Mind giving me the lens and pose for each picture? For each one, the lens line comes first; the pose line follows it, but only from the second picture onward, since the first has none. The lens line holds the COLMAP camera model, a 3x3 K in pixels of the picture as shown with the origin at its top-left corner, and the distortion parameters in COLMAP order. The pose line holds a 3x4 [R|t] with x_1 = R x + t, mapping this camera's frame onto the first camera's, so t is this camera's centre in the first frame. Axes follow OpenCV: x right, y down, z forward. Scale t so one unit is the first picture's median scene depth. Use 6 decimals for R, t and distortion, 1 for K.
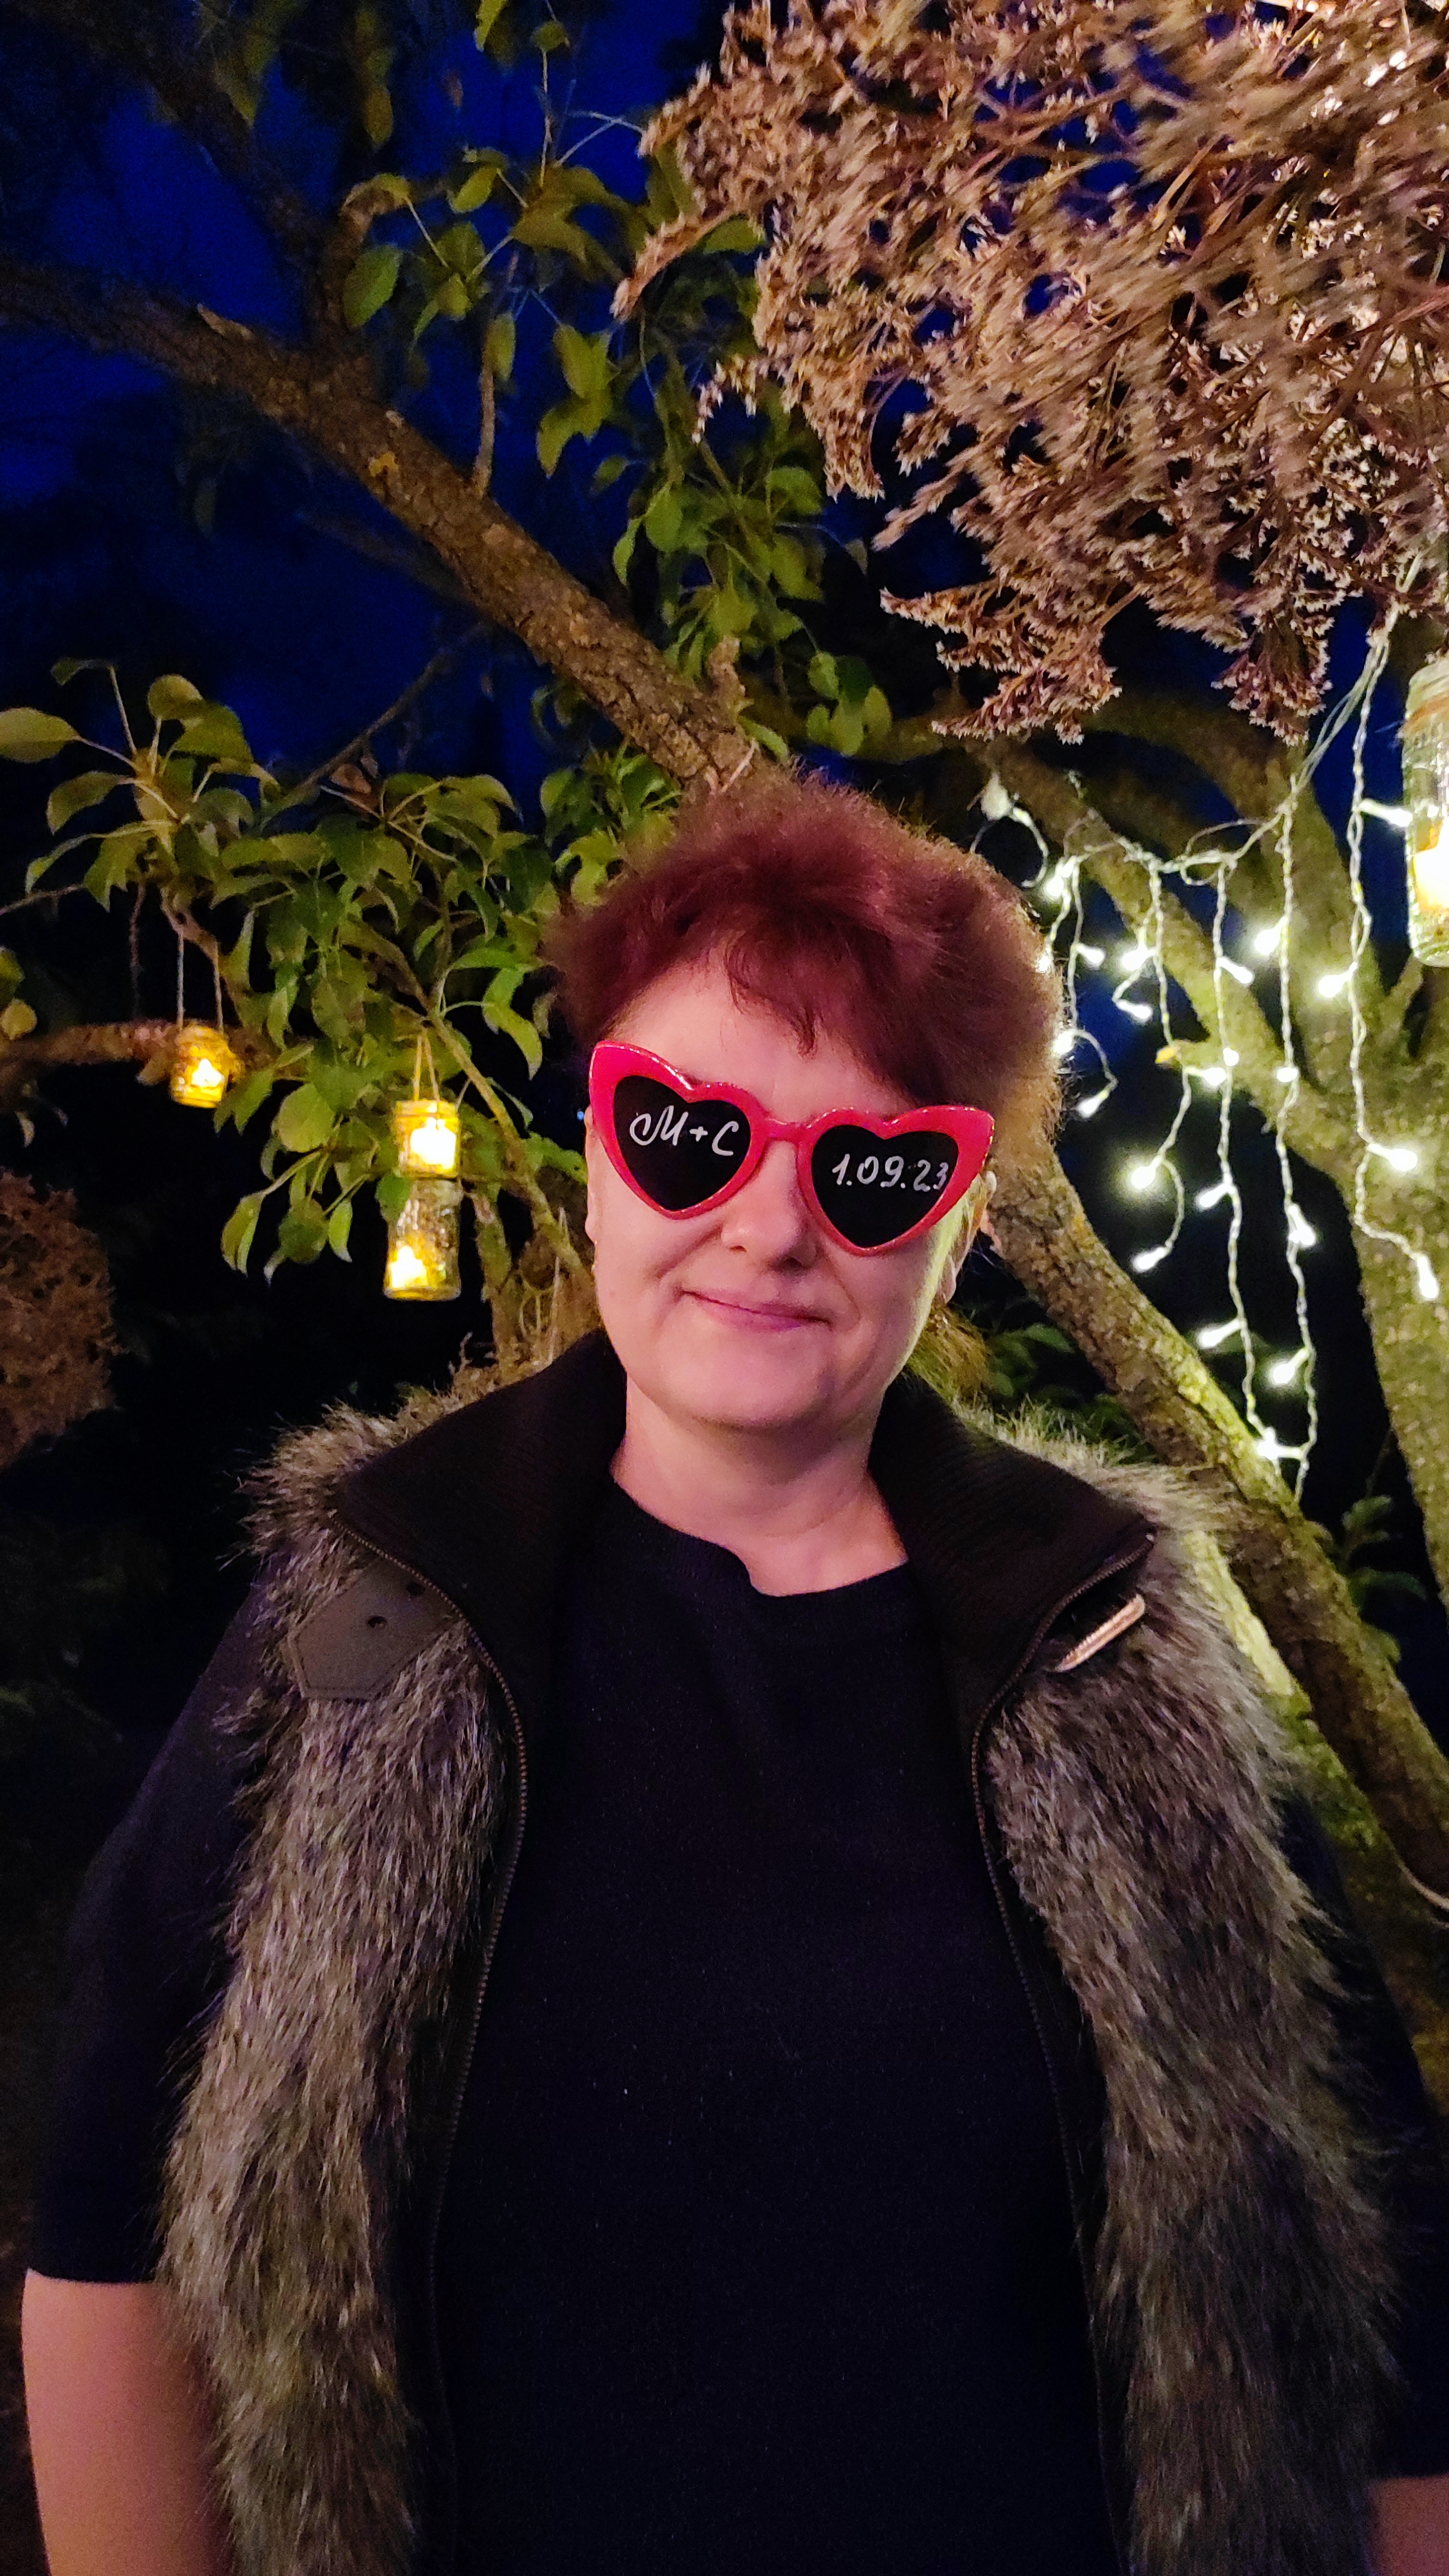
lens RADIAL K [[1868.9, 0, 730.4], [0, 1868.9, 1279.6], [0, 0, 1]] dist [0.042151, -0.056068]
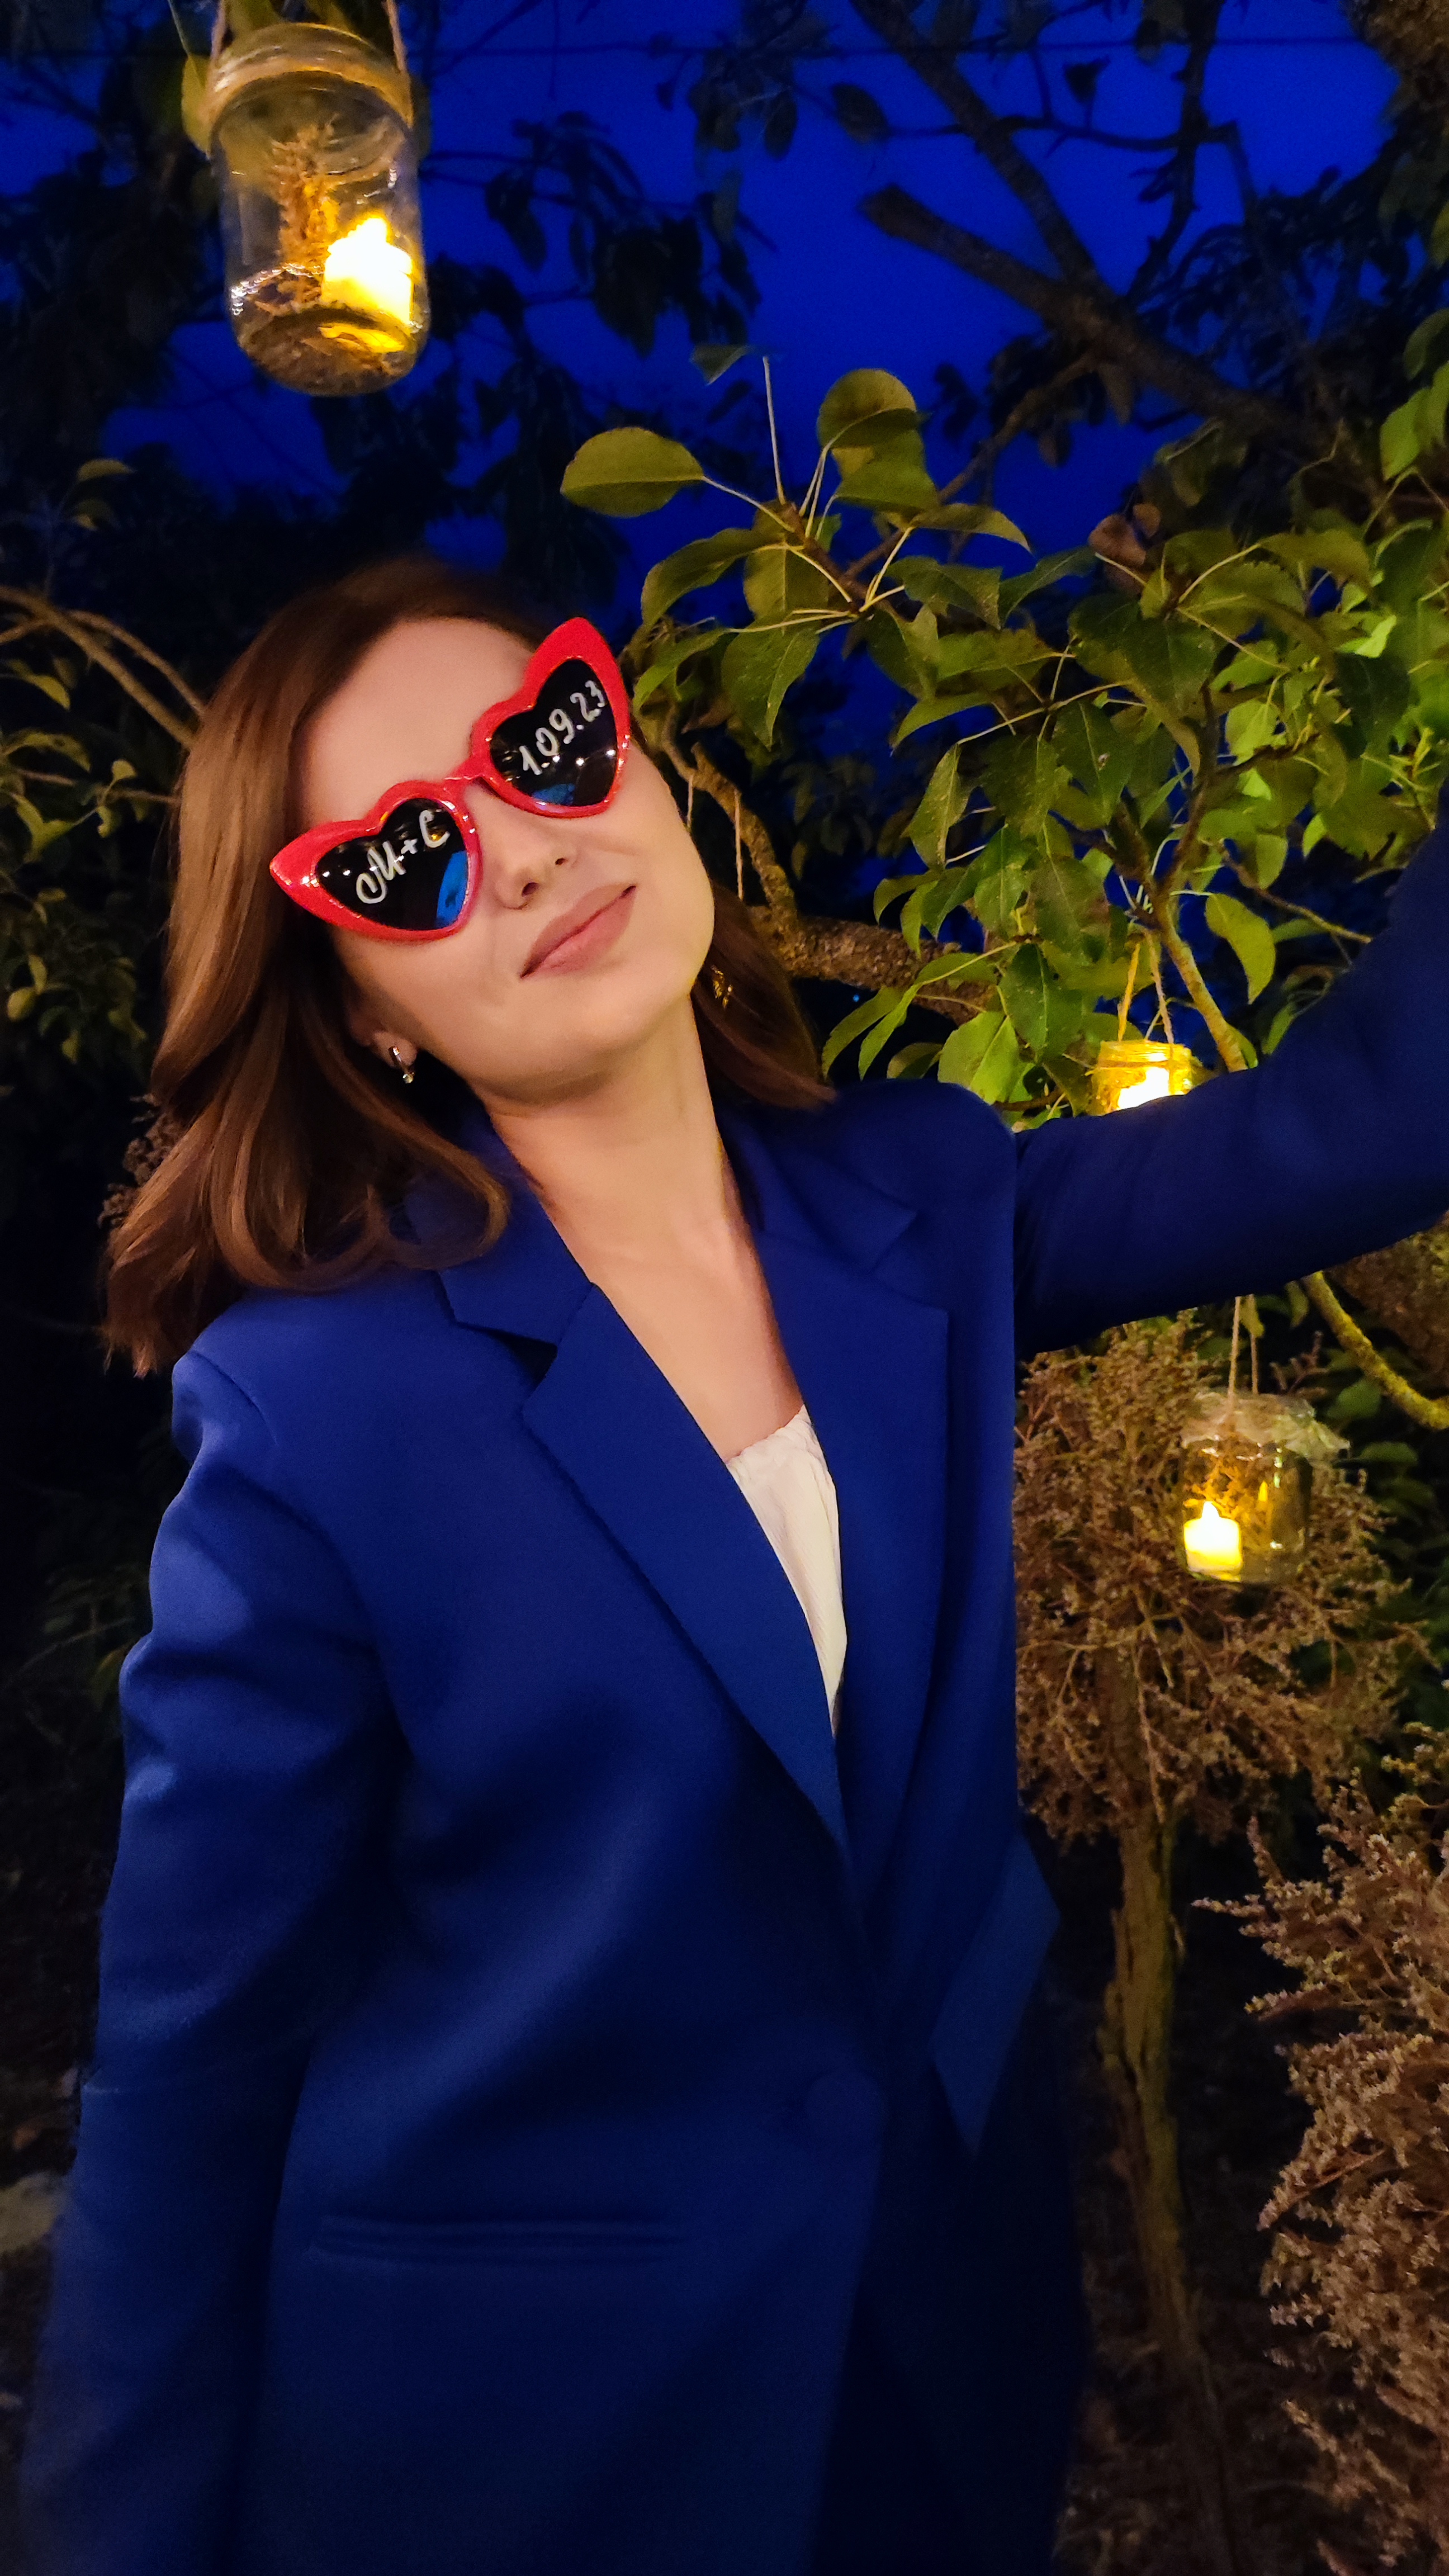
lens RADIAL K [[1868.9, 0, 730.4], [0, 1868.9, 1279.6], [0, 0, 1]] dist [0.042151, -0.056068]
pose [[0.988967, 0.052688, -0.138449, -0.232355], [-0.041862, 0.995917, 0.079976, -0.062737], [0.142098, -0.073297, 0.987135, 0.335188]]
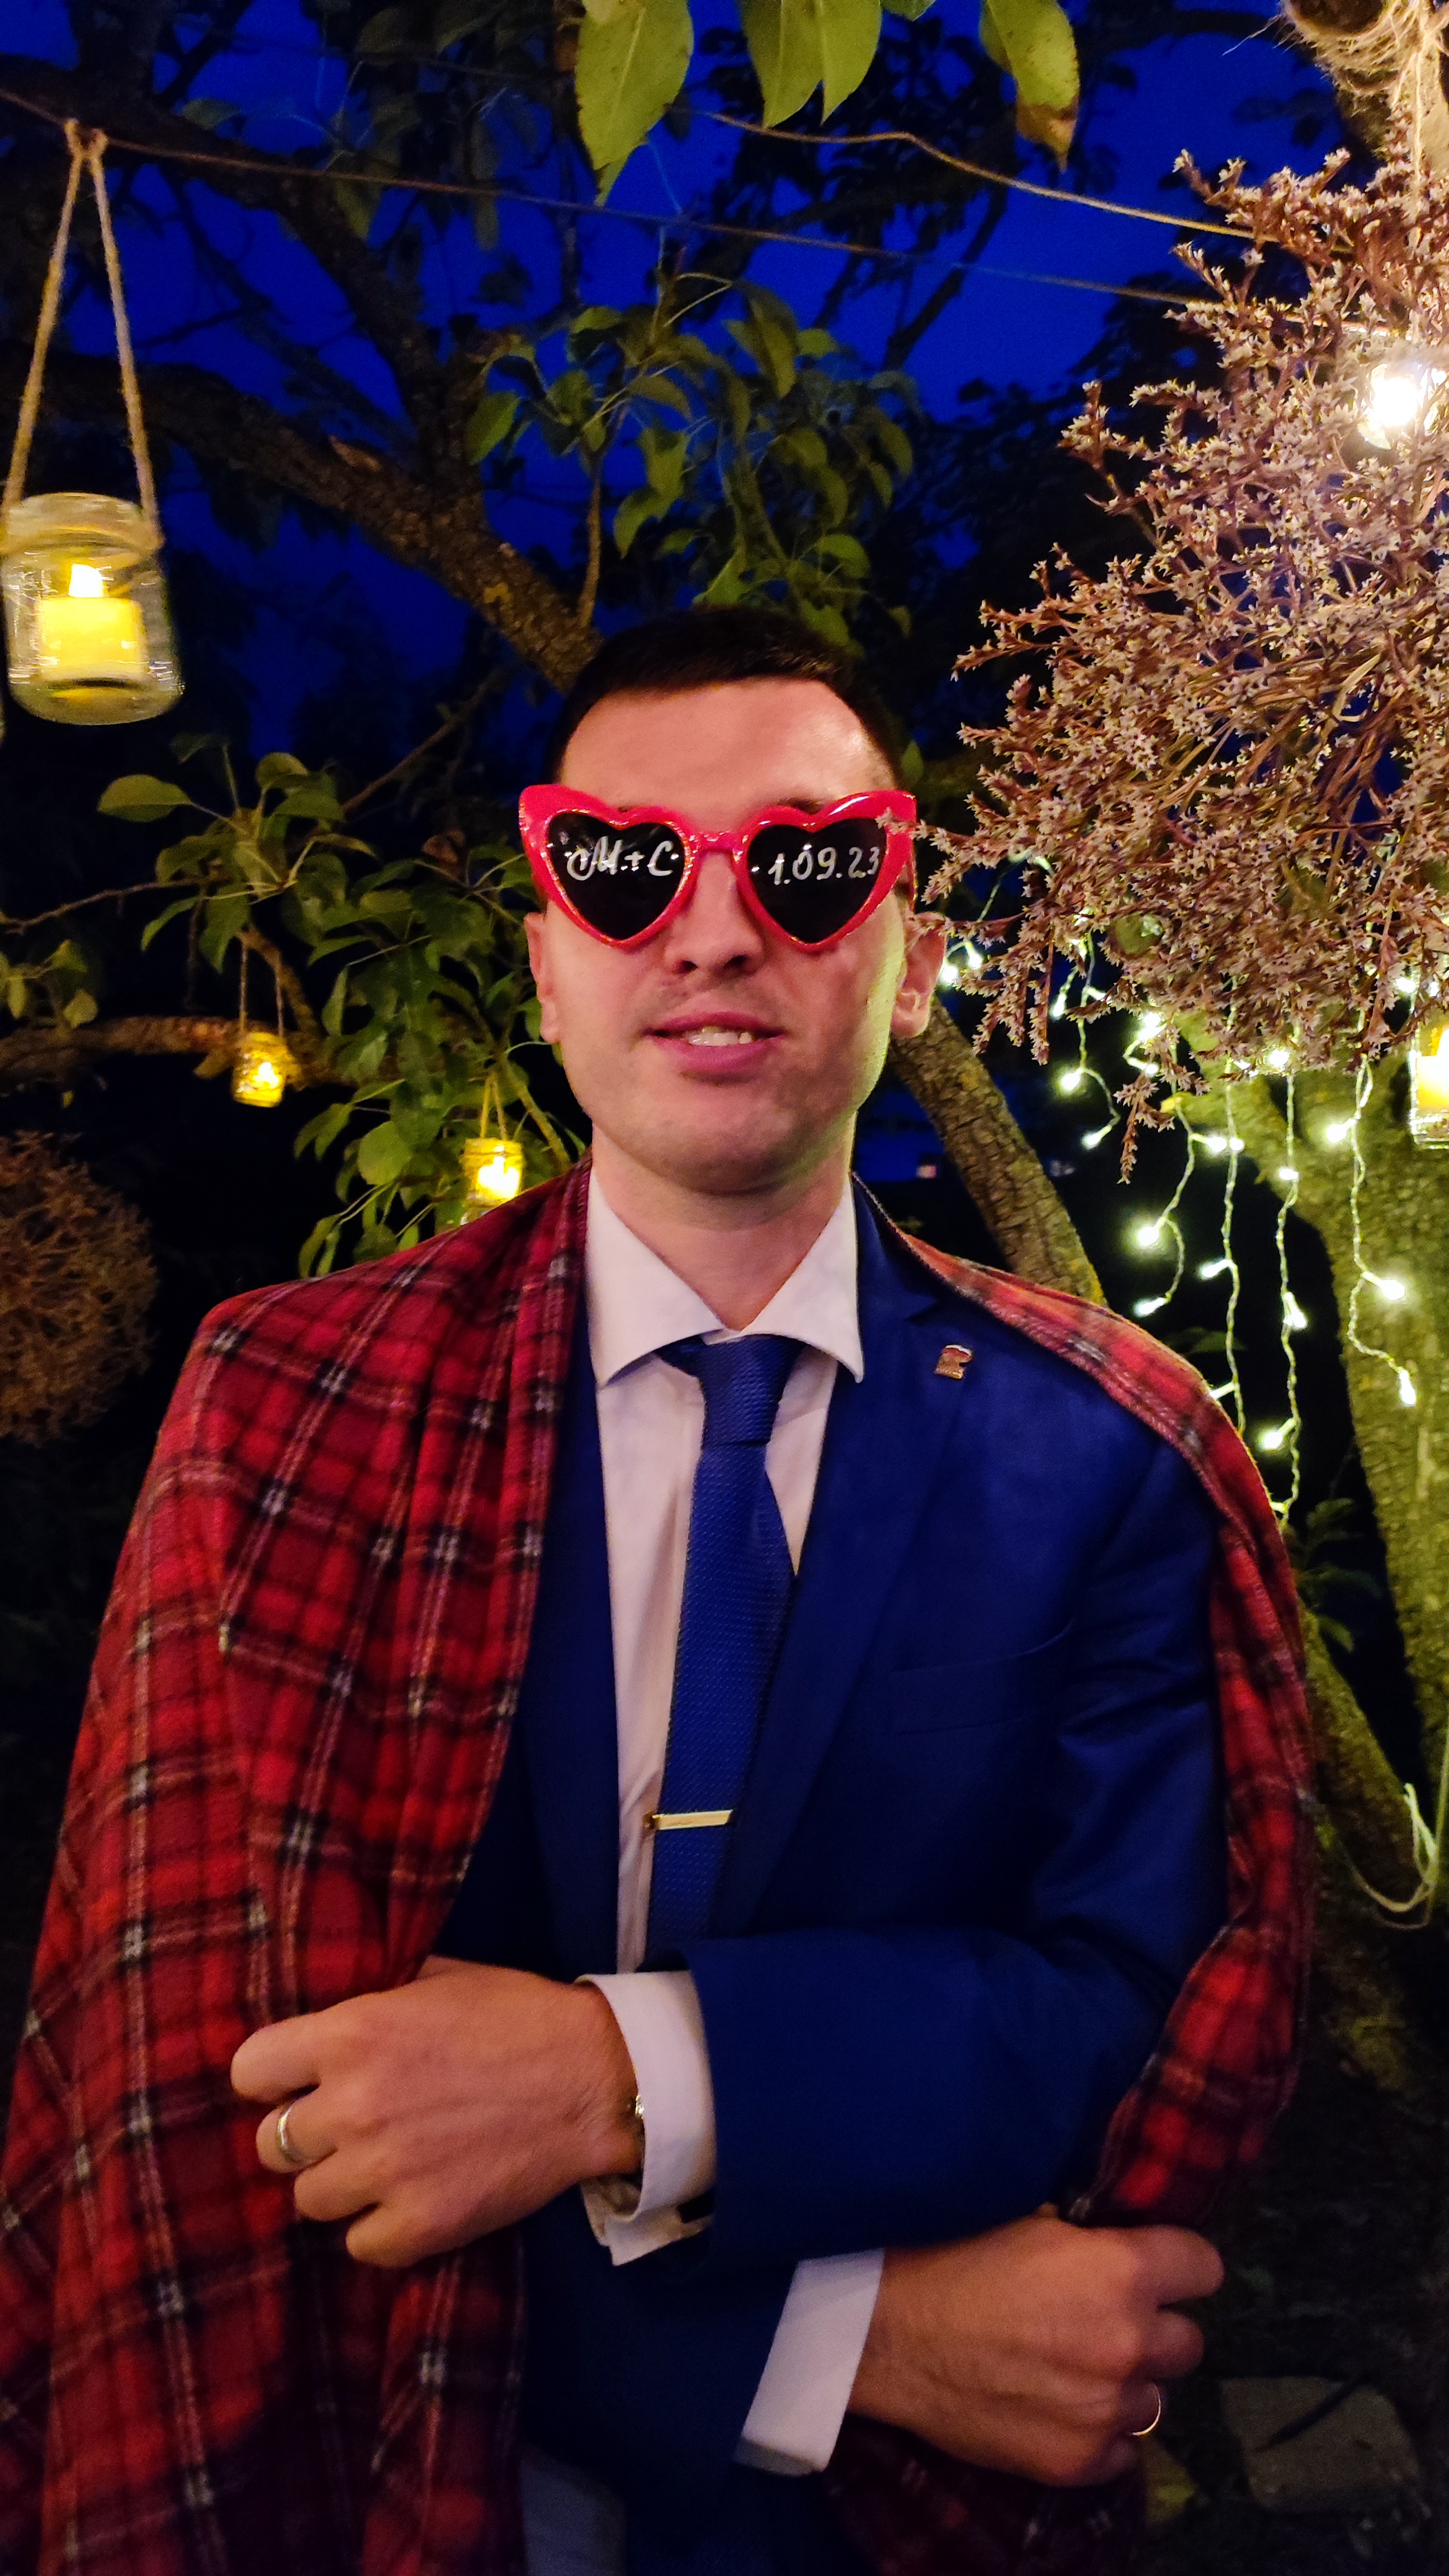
lens RADIAL K [[1851.2, 0, 724.5], [0, 1851.2, 1288.0], [0, 0, 1]] dist [0.030928, -0.013282]
pose [[0.999325, 0.033492, 0.015073, -0.045380], [-0.034177, 0.998274, 0.047763, -0.070726], [-0.013448, -0.048246, 0.998745, -0.087523]]
